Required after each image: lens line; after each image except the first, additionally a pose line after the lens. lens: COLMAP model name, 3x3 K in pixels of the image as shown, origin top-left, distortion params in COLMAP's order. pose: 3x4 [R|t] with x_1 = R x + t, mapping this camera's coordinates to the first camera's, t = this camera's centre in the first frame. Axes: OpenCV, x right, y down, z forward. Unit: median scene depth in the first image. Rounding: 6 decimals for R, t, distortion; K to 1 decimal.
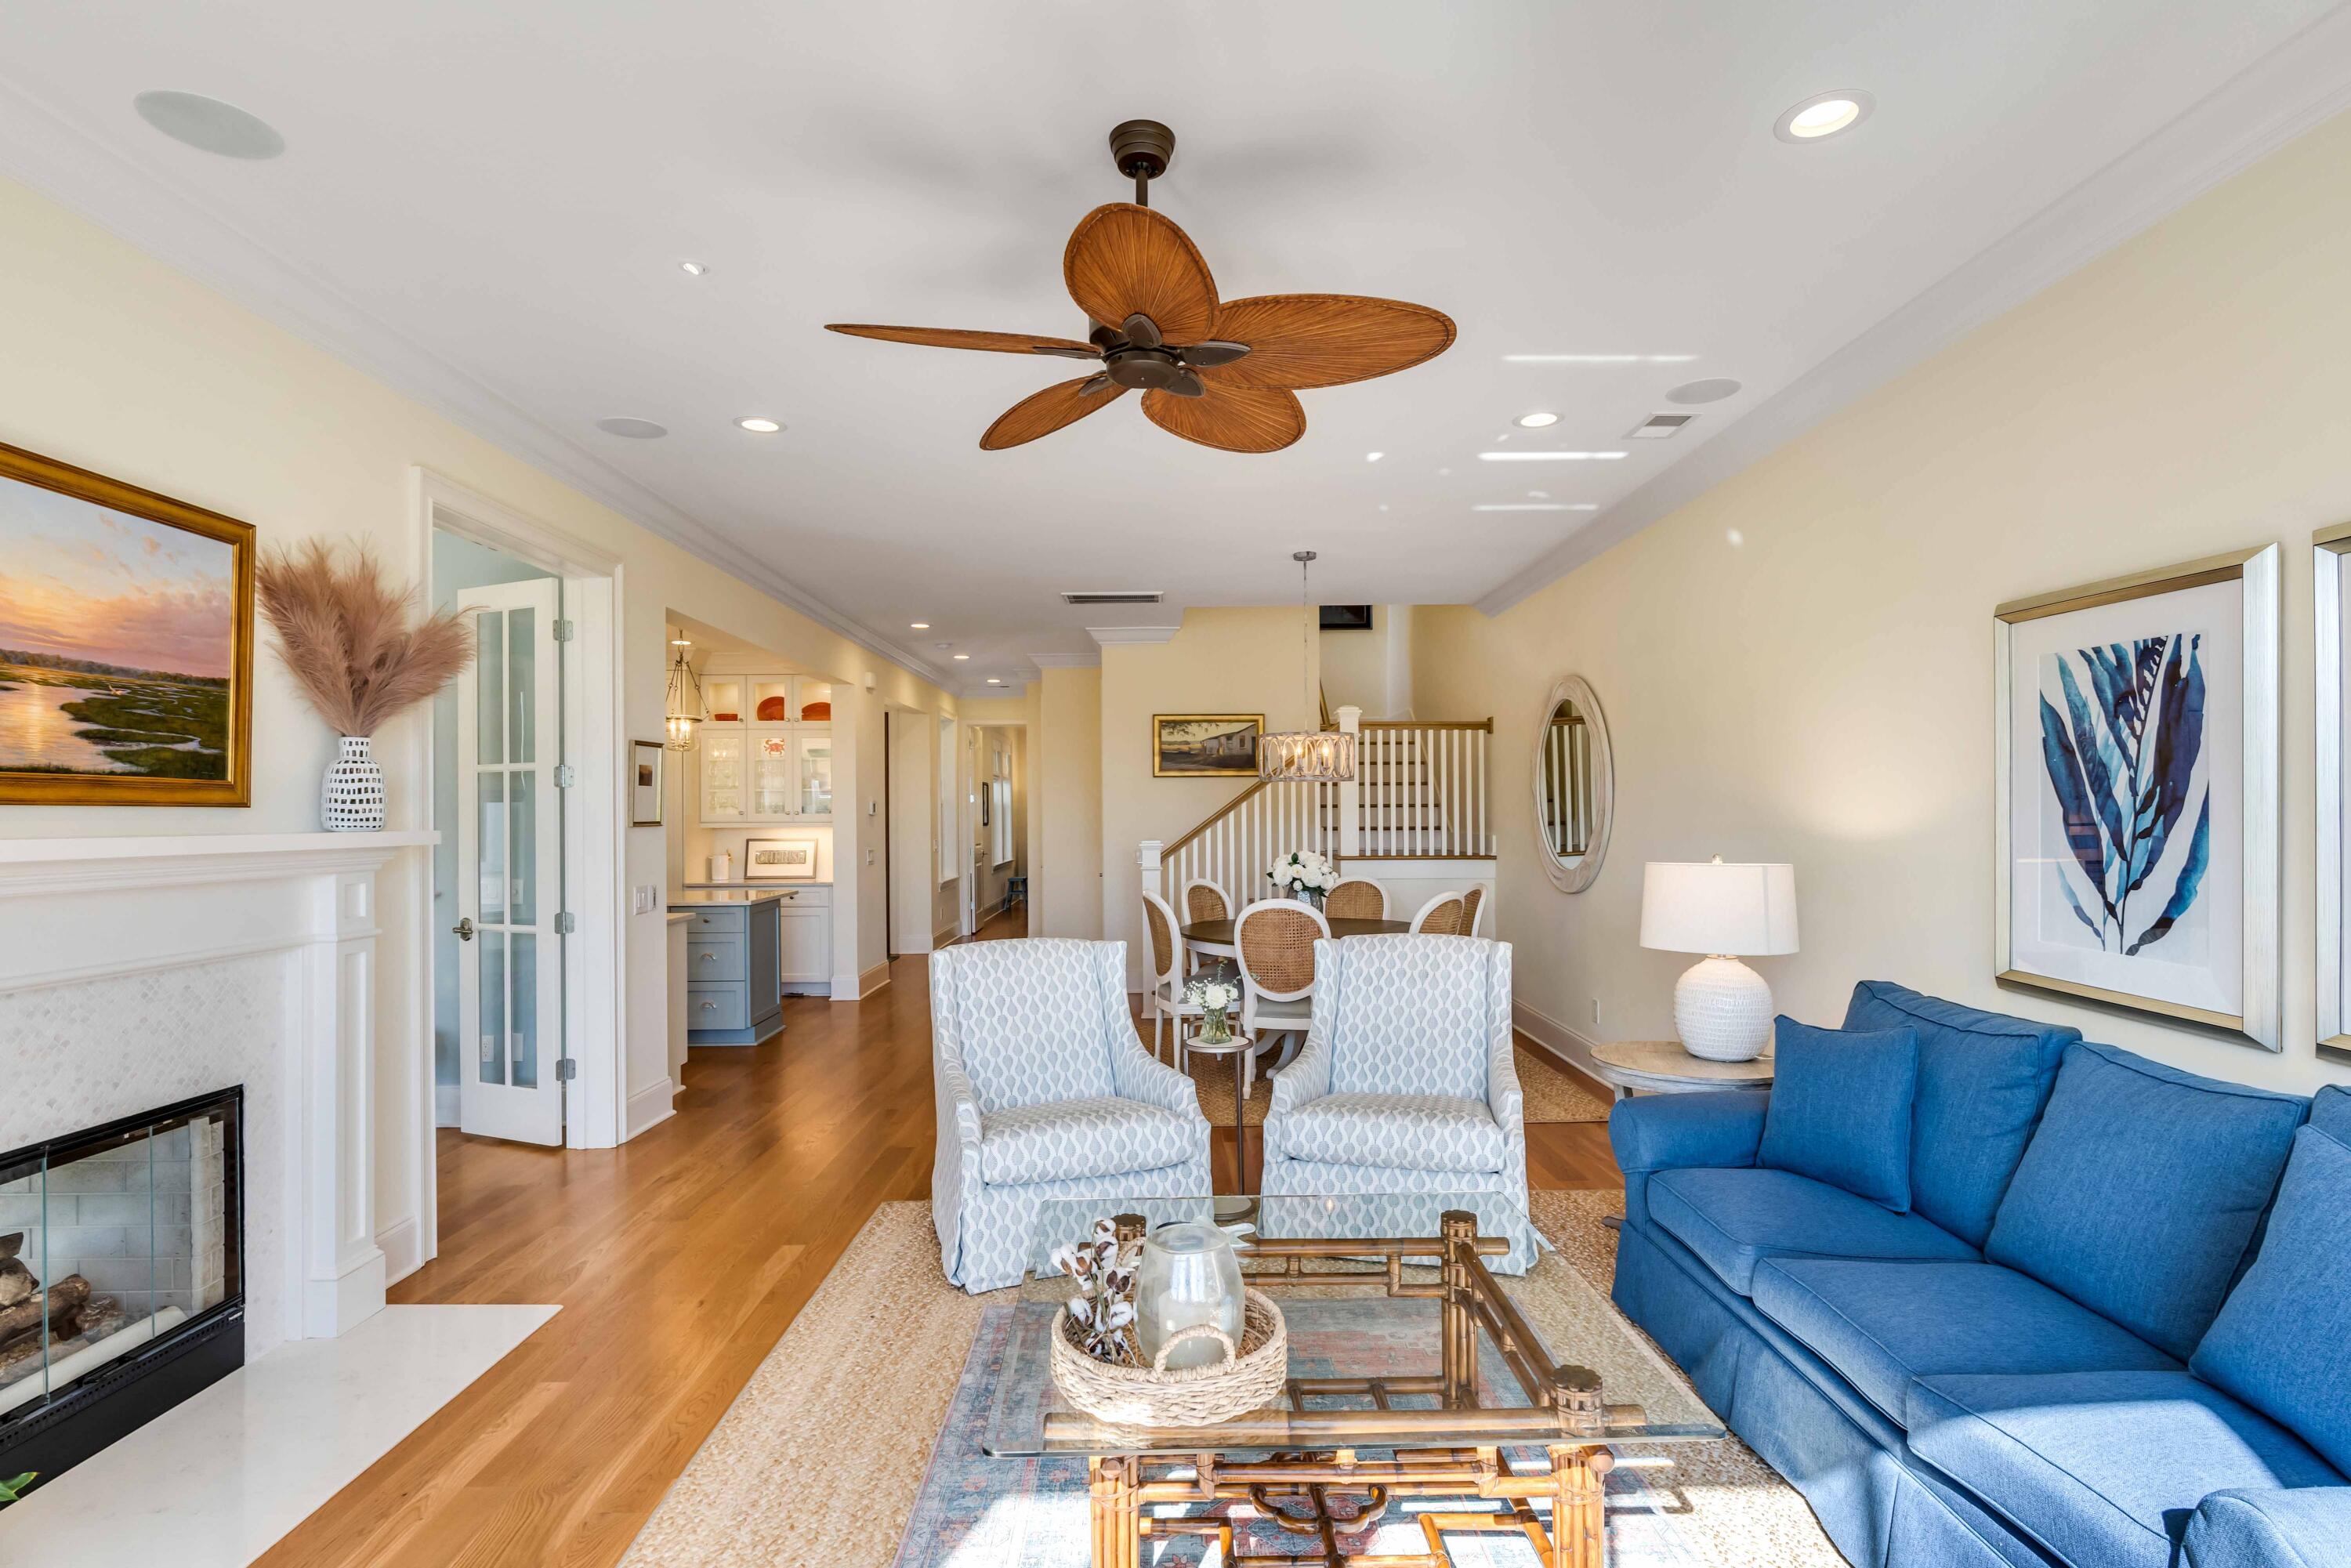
lens RADIAL K [[1082.2, 0, 1172.4], [0, 1082.2, 791.5], [0, 0, 1]] dist [-0.011655, 0.002723]
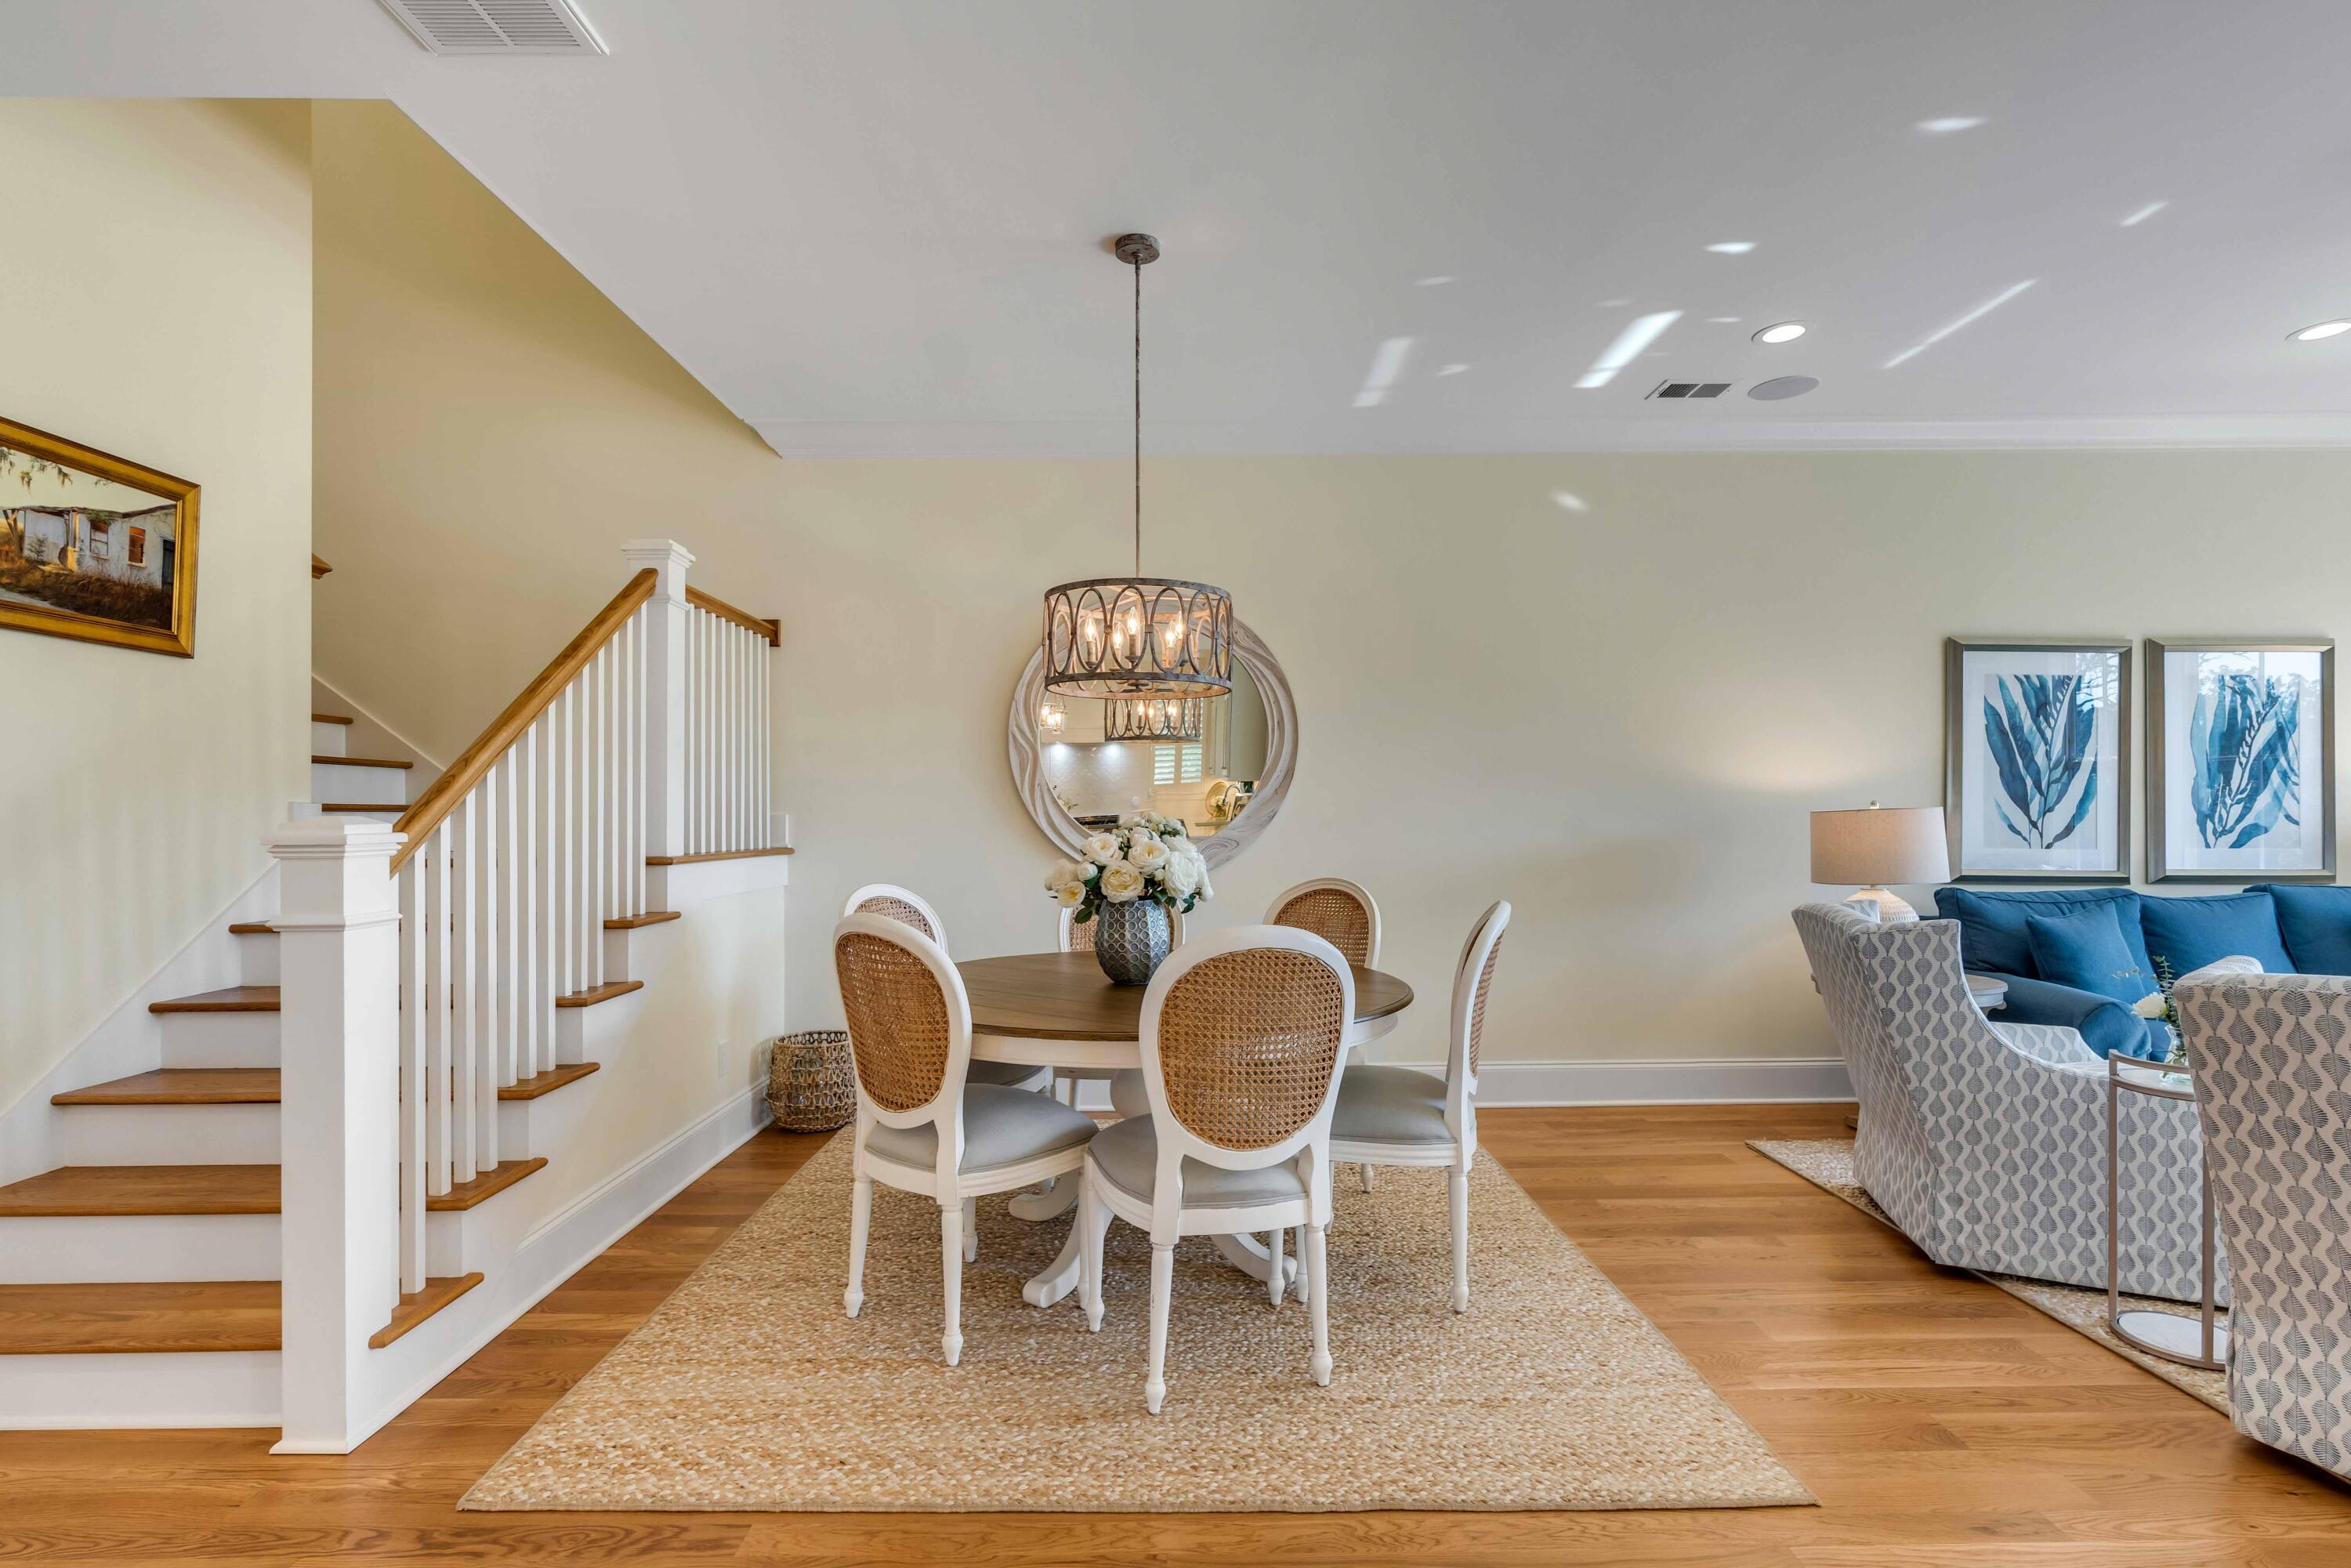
lens RADIAL K [[1082.2, 0, 1171.5], [0, 1082.2, 809.1], [0, 0, 1]] dist [-0.011655, 0.002723]
pose [[0.004488, 0.008162, 0.999957, -0.903675], [-0.010643, 0.999910, -0.008114, 0.114462], [-0.999933, -0.010606, 0.004574, 2.420641]]
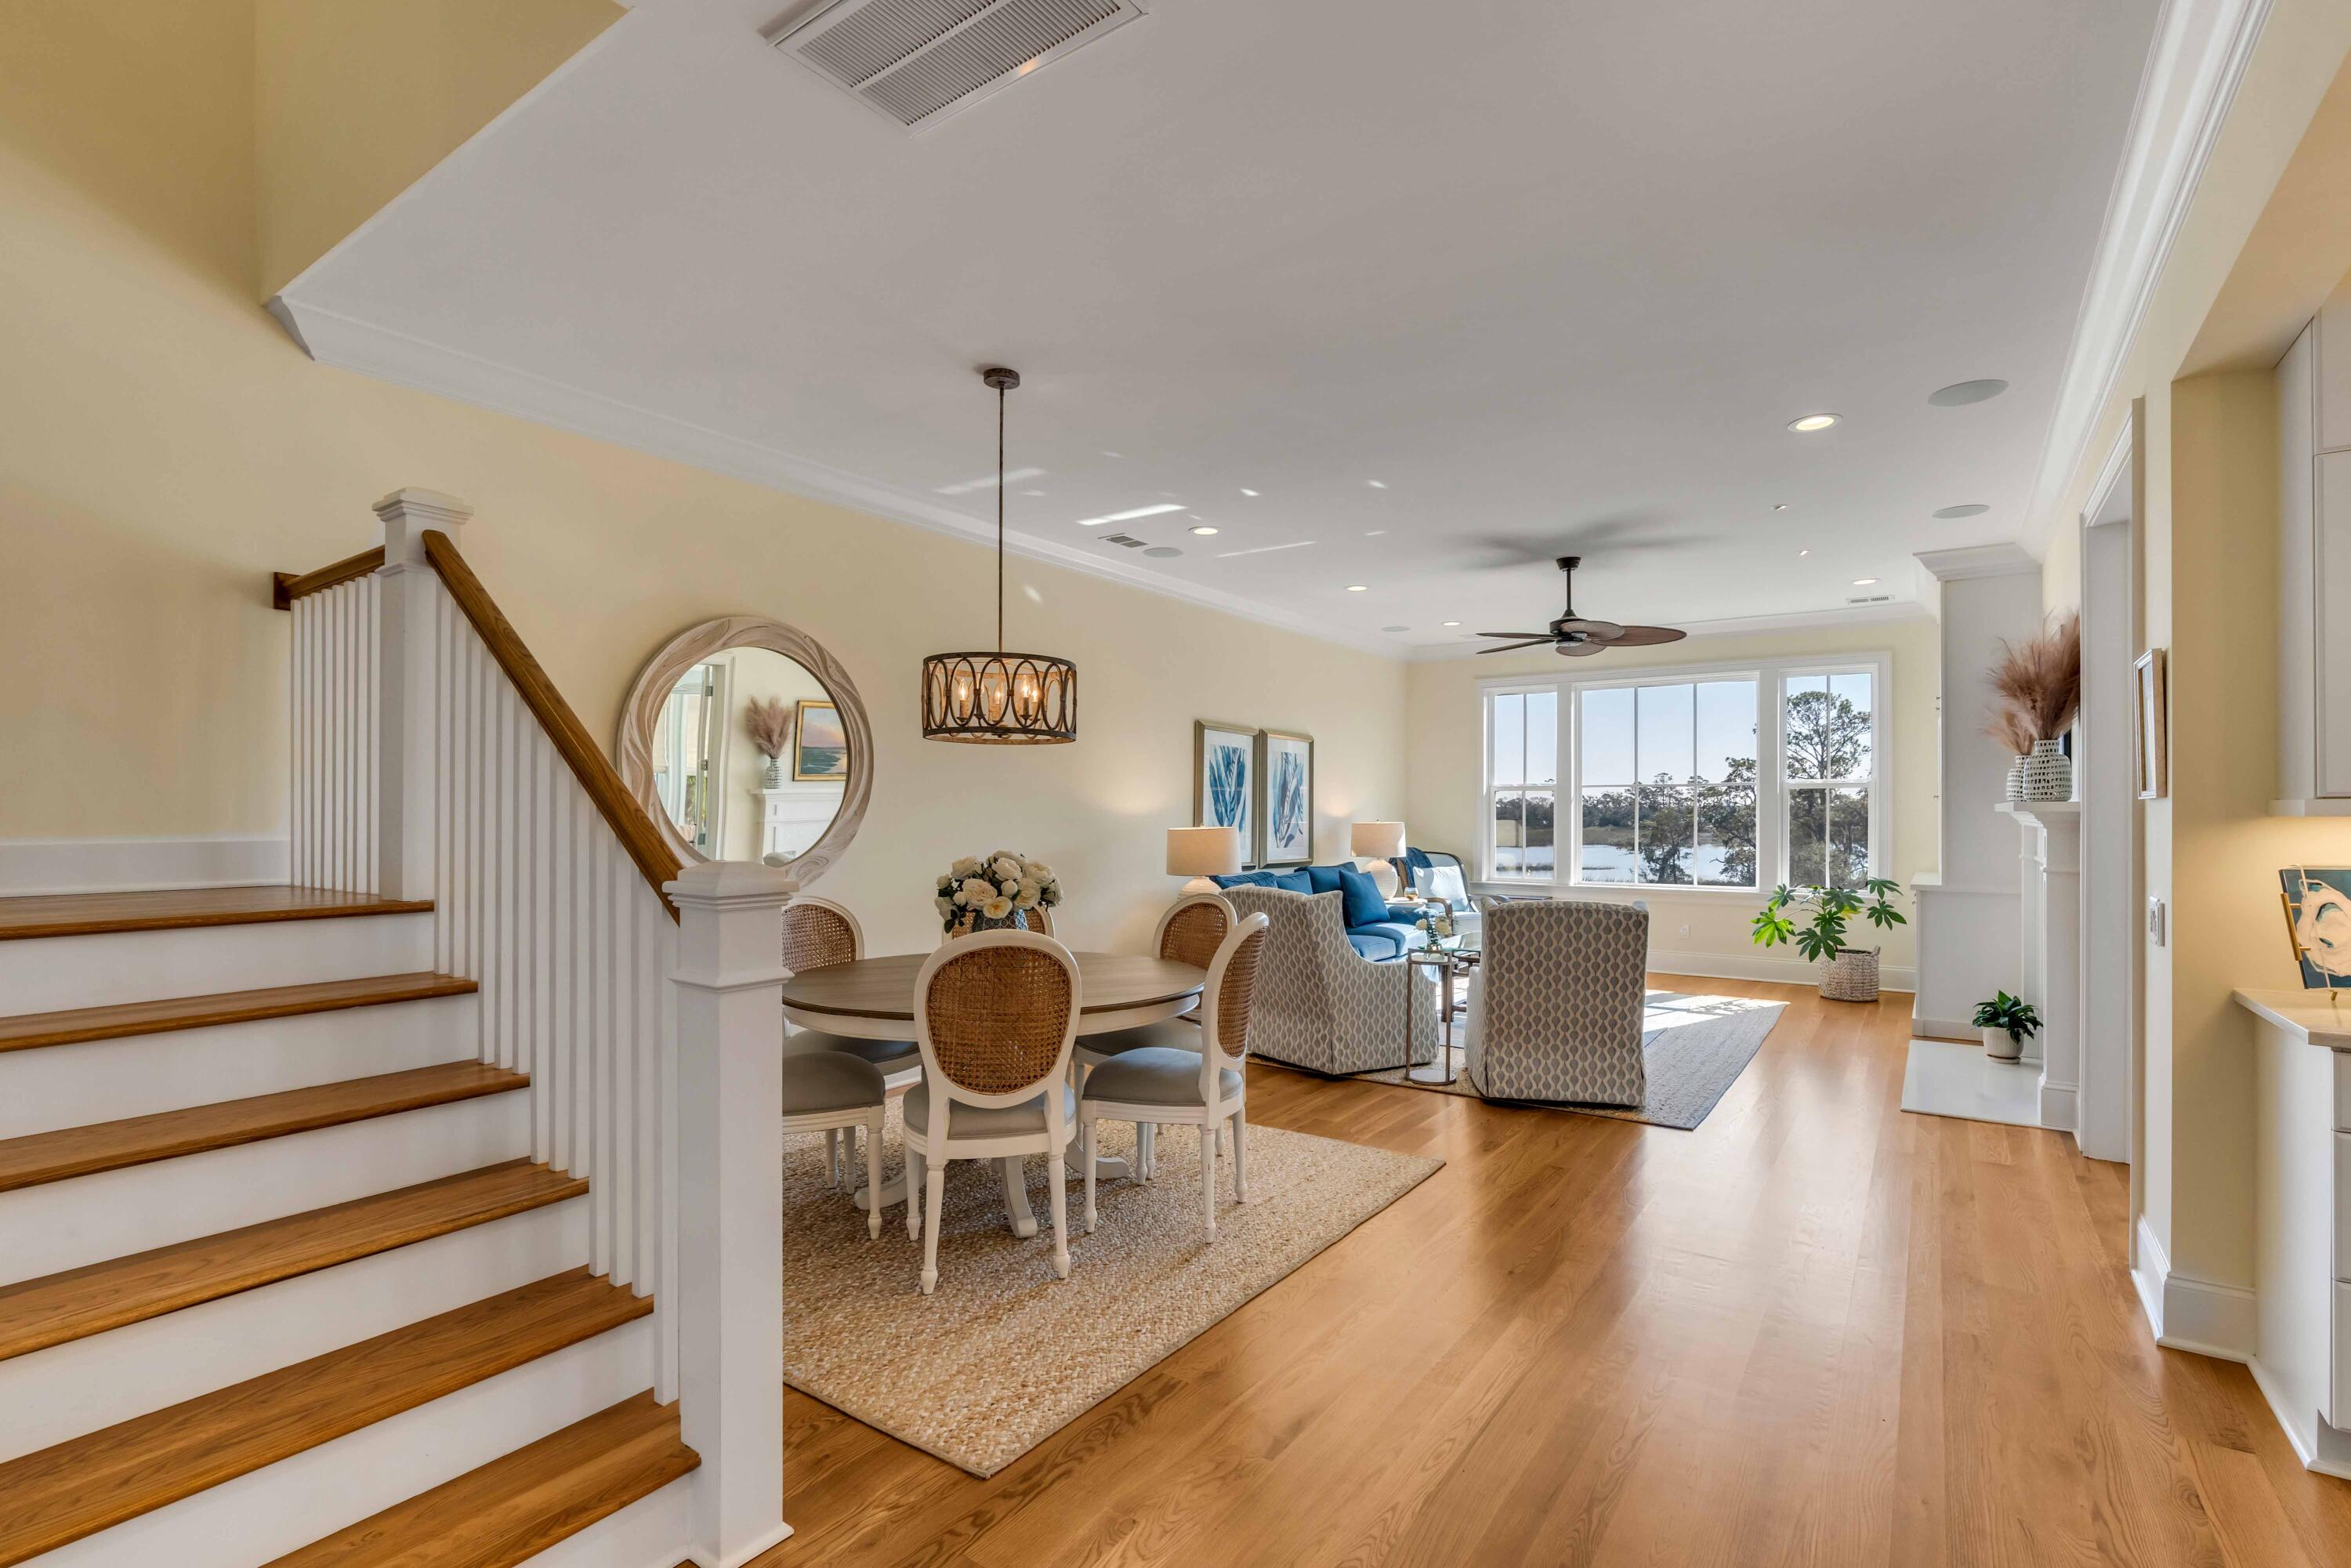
lens RADIAL K [[1082.2, 0, 1196.1], [0, 1082.2, 813.5], [0, 0, 1]] dist [-0.011655, 0.002723]
pose [[-0.819128, -0.005546, 0.573584, -0.779085], [-0.013542, 0.999862, -0.009670, 0.080169], [-0.573451, -0.015688, -0.819090, 3.512470]]
